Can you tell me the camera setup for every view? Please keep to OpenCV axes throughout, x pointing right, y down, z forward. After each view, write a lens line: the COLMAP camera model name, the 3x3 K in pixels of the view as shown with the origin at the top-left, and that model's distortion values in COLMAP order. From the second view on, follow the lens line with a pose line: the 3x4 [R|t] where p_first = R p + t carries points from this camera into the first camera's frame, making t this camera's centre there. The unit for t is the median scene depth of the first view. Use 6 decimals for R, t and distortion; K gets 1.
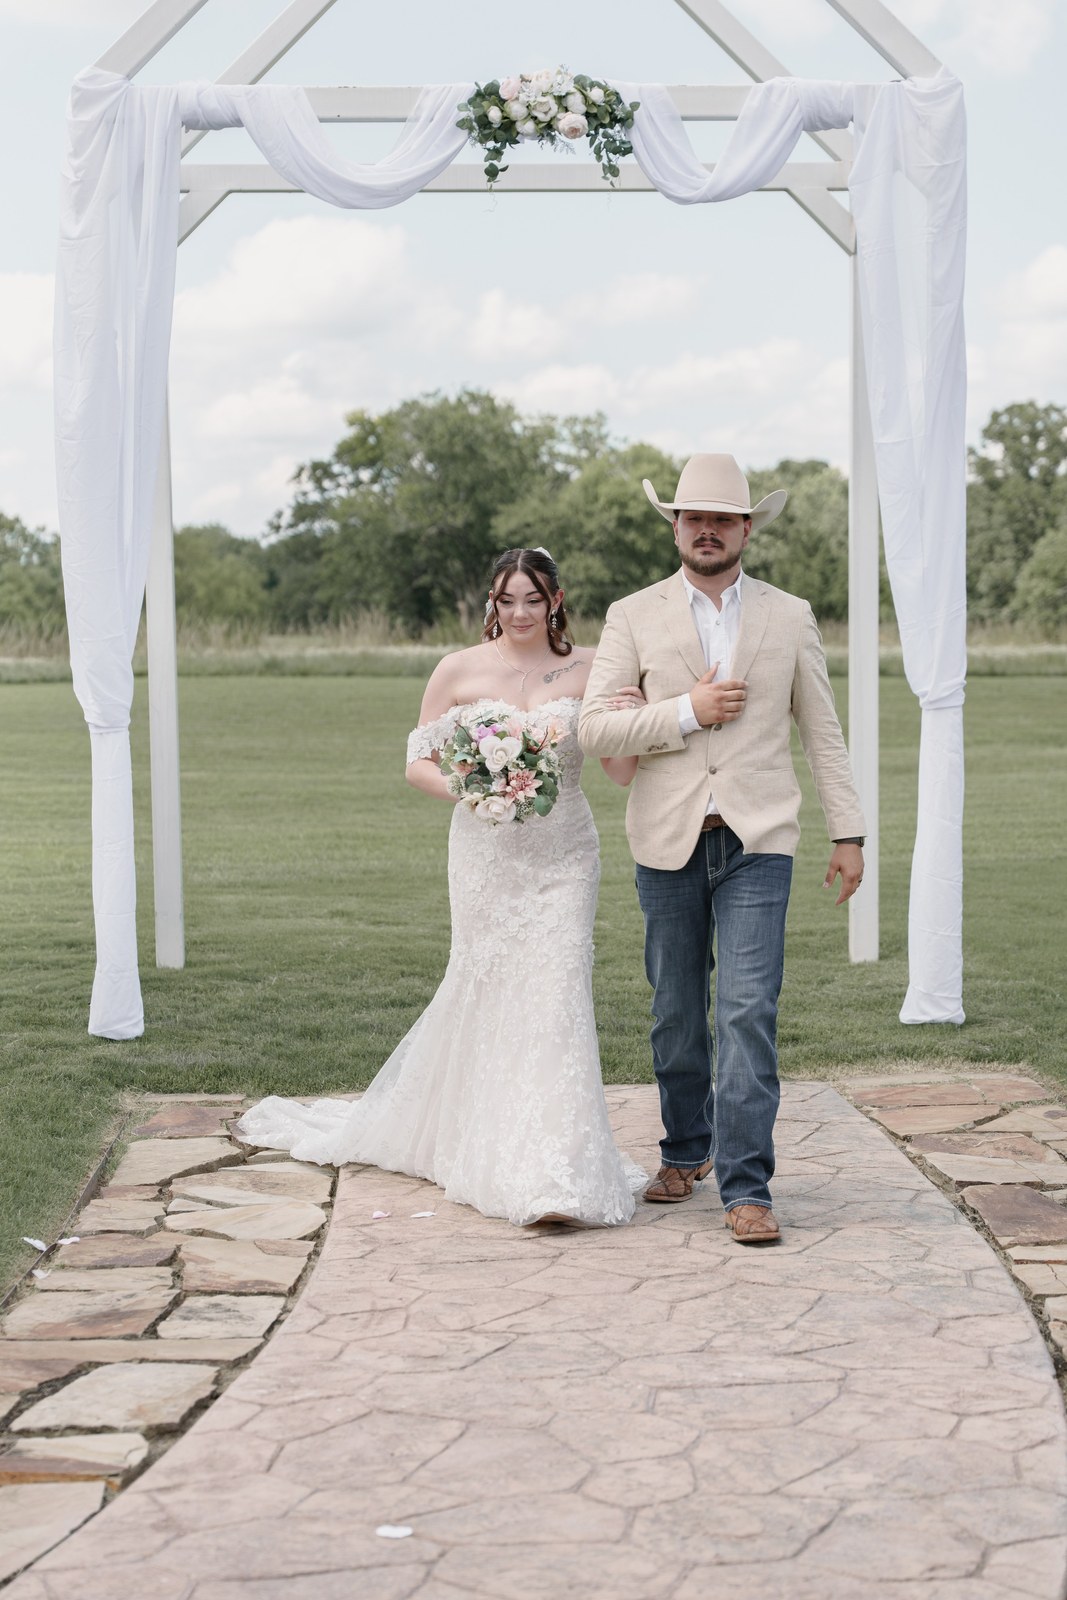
lens RADIAL K [[3232.9, 0, 536.8], [0, 3232.9, 797.4], [0, 0, 1]] dist [0.047554, 0.000000]
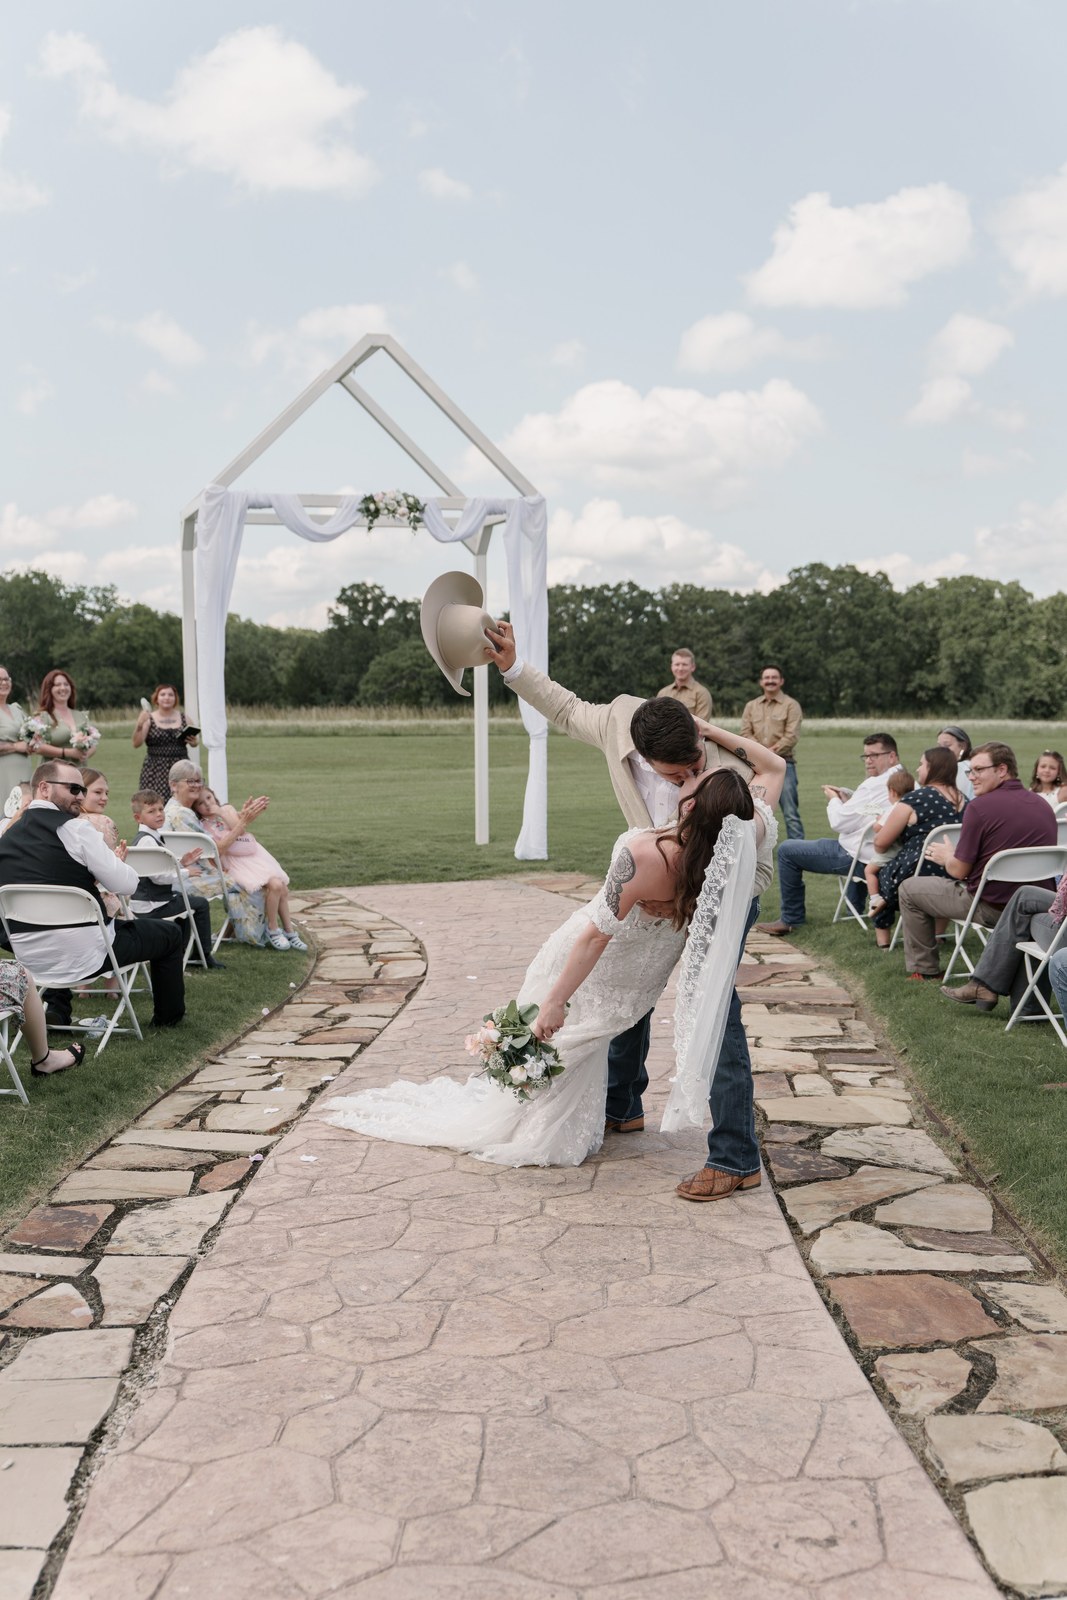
lens RADIAL K [[3232.9, 0, 538.0], [0, 3232.9, 801.4], [0, 0, 1]] dist [0.047554, 0.000000]
pose [[0.940368, -0.011707, 0.339957, -0.352183], [0.021294, 0.999473, -0.024484, 0.040426], [-0.339491, 0.030263, 0.940122, -0.666533]]
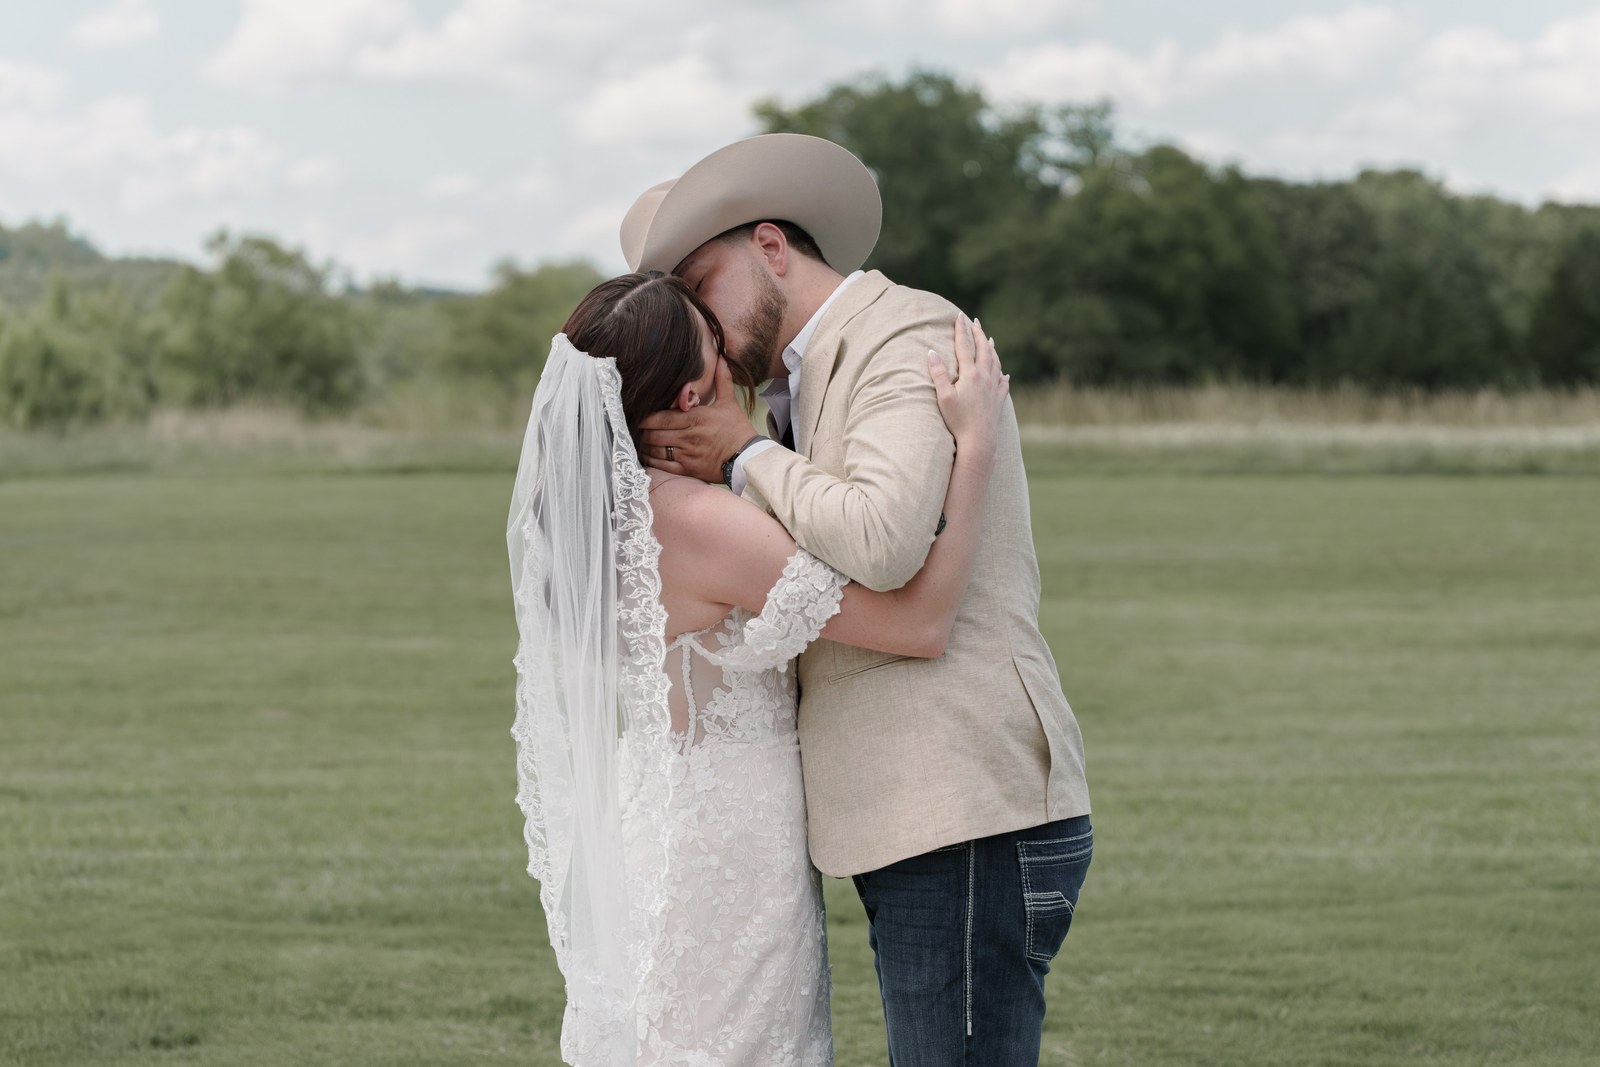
lens RADIAL K [[3232.9, 0, 802.2], [0, 3232.9, 526.1], [0, 0, 1]] dist [0.047554, 0.000000]
pose [[0.995706, 0.004512, -0.092457, 0.019527], [-0.005625, 0.999915, -0.011772, -0.016599], [0.092396, 0.012242, 0.995647, 0.293436]]
